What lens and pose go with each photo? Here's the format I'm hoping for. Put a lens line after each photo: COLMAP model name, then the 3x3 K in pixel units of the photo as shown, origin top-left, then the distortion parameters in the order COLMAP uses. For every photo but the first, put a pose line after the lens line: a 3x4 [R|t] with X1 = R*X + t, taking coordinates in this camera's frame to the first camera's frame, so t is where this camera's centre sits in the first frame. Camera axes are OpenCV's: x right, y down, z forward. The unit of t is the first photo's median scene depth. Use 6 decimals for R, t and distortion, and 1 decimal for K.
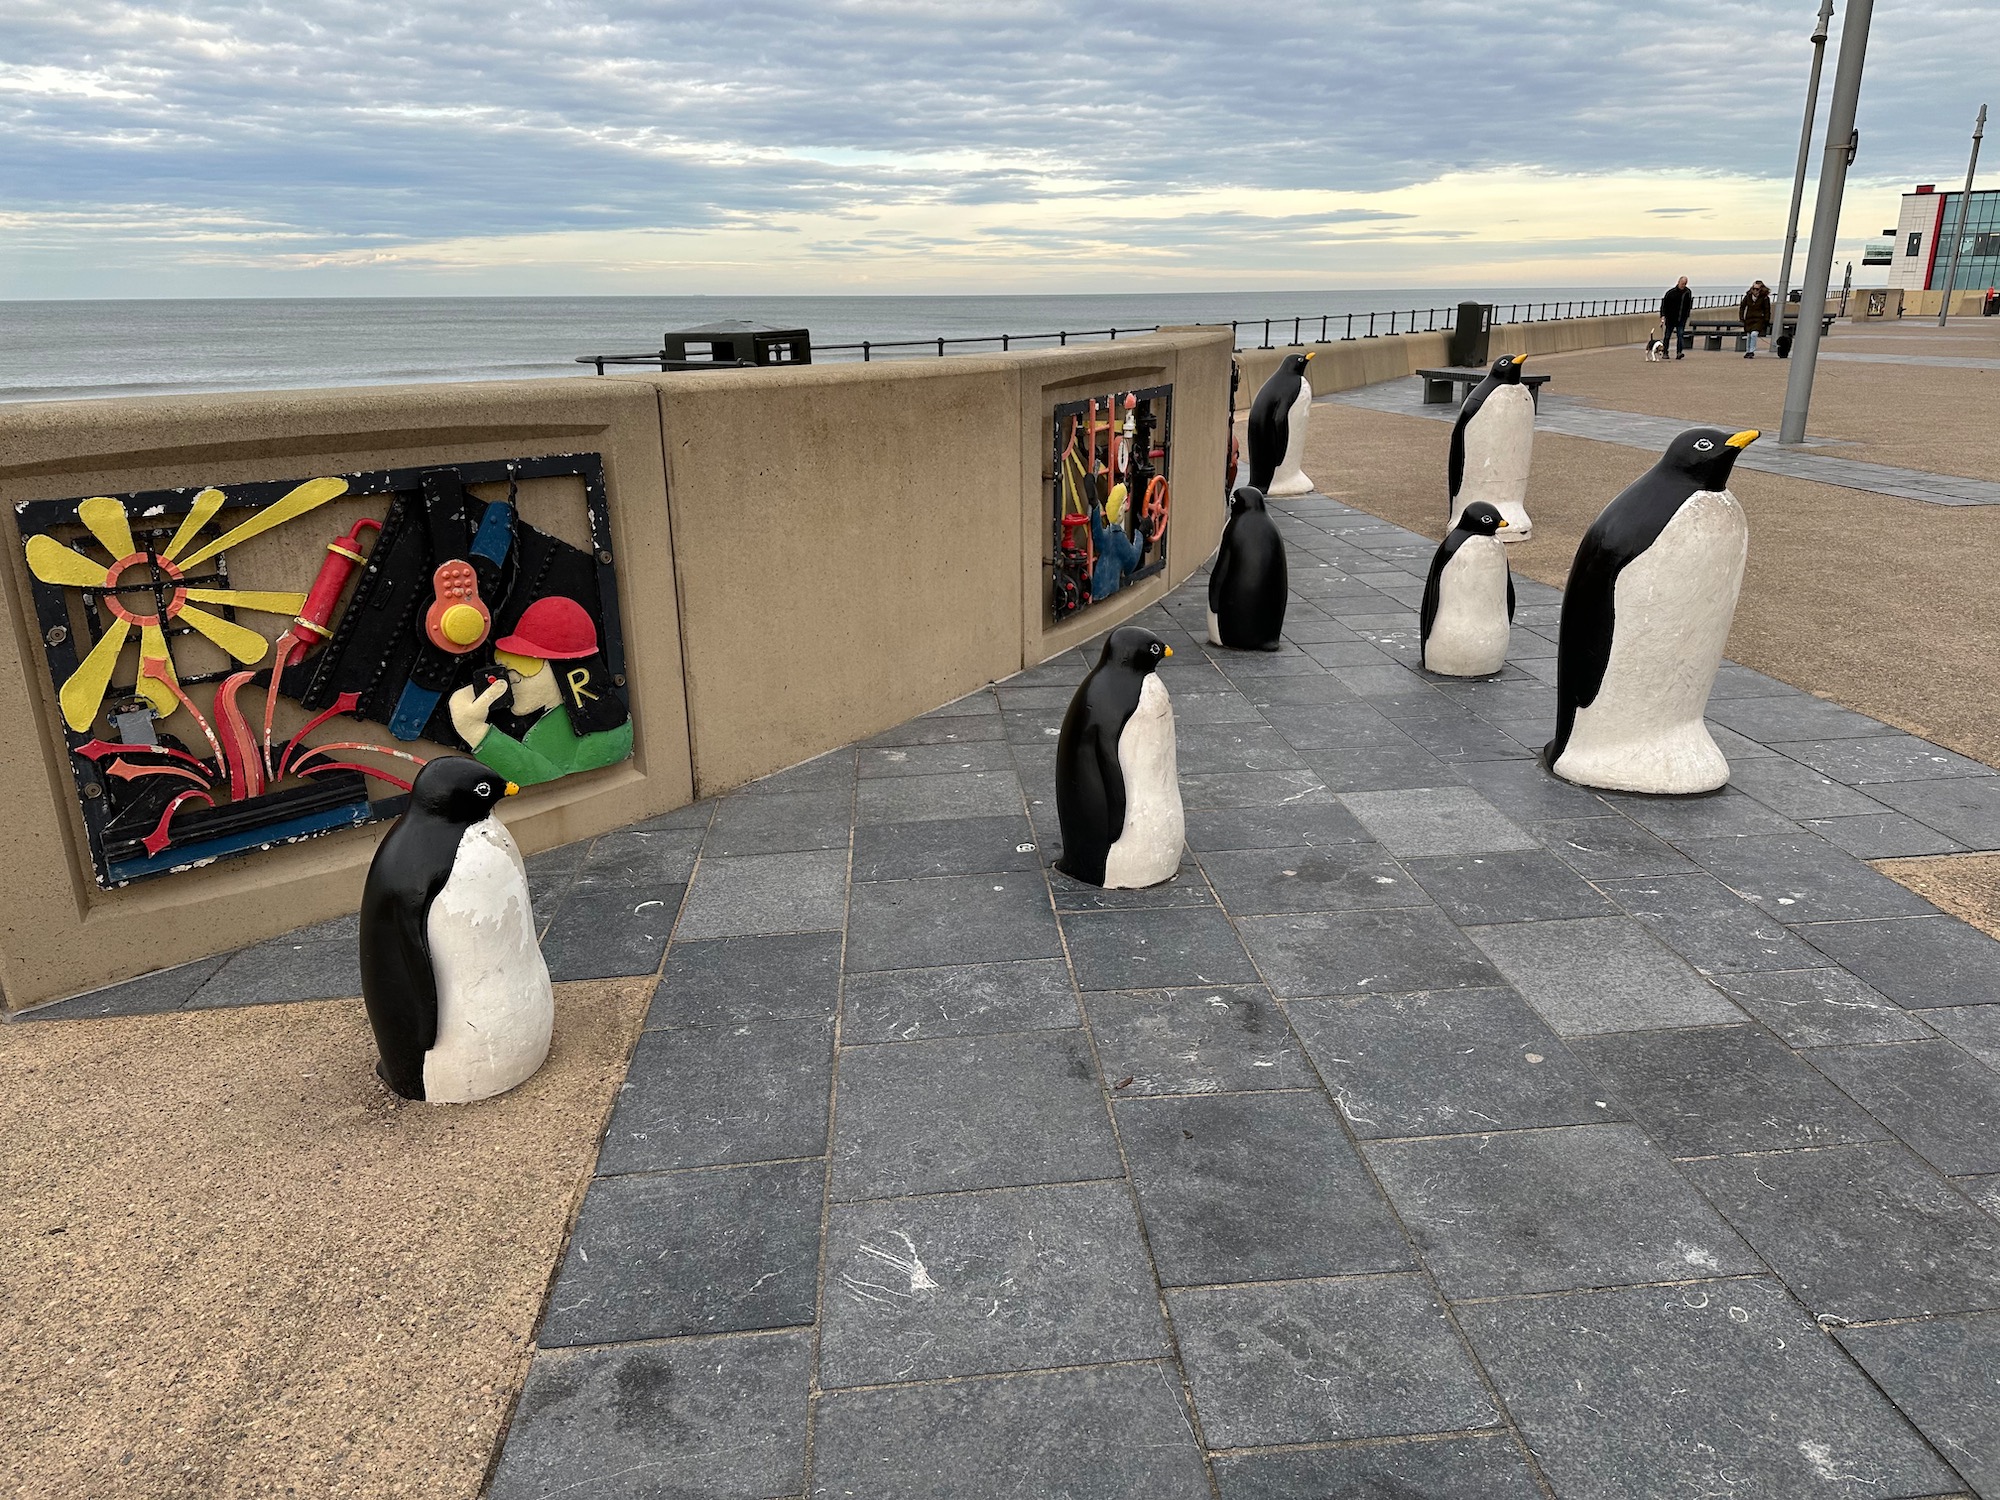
lens RADIAL K [[1421.7, 0, 1010.5], [0, 1421.7, 748.1], [0, 0, 1]] dist [0.052021, -0.045589]
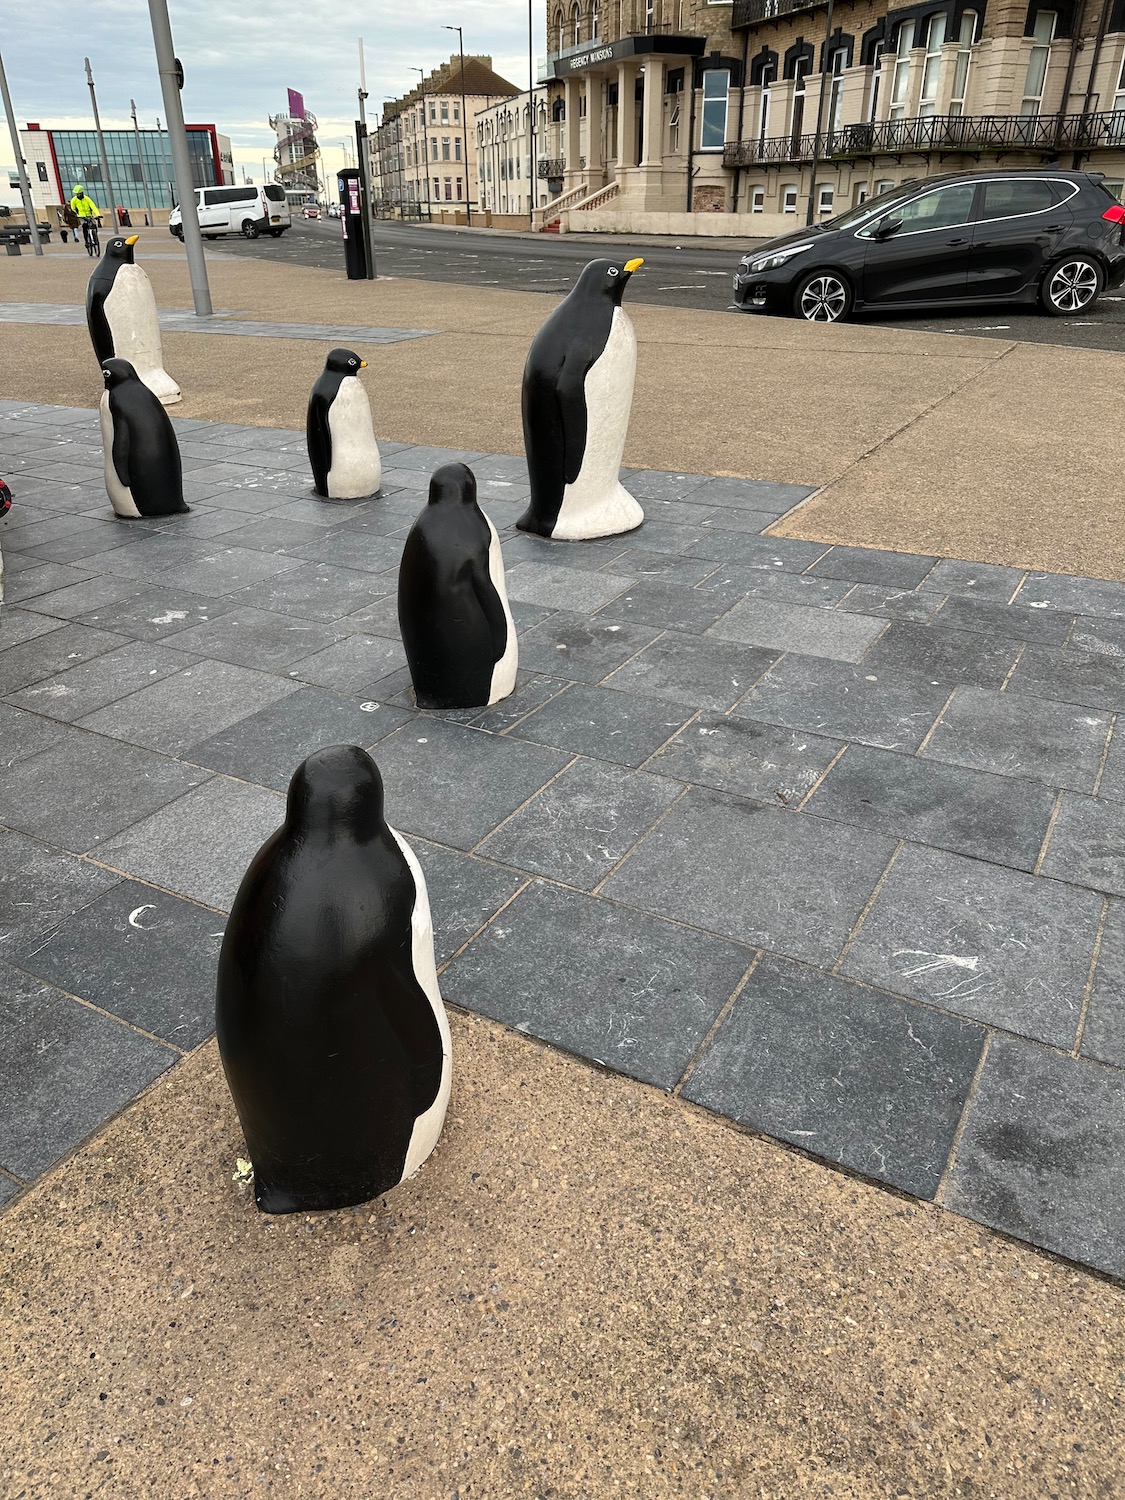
lens RADIAL K [[1066.3, 0, 574.1], [0, 1066.3, 763.6], [0, 0, 1]] dist [0.052021, -0.045589]
pose [[0.557958, -0.377092, 0.739246, -0.567725], [0.252344, 0.925711, 0.281747, -0.082945], [-0.790573, 0.029341, 0.611664, 0.461780]]
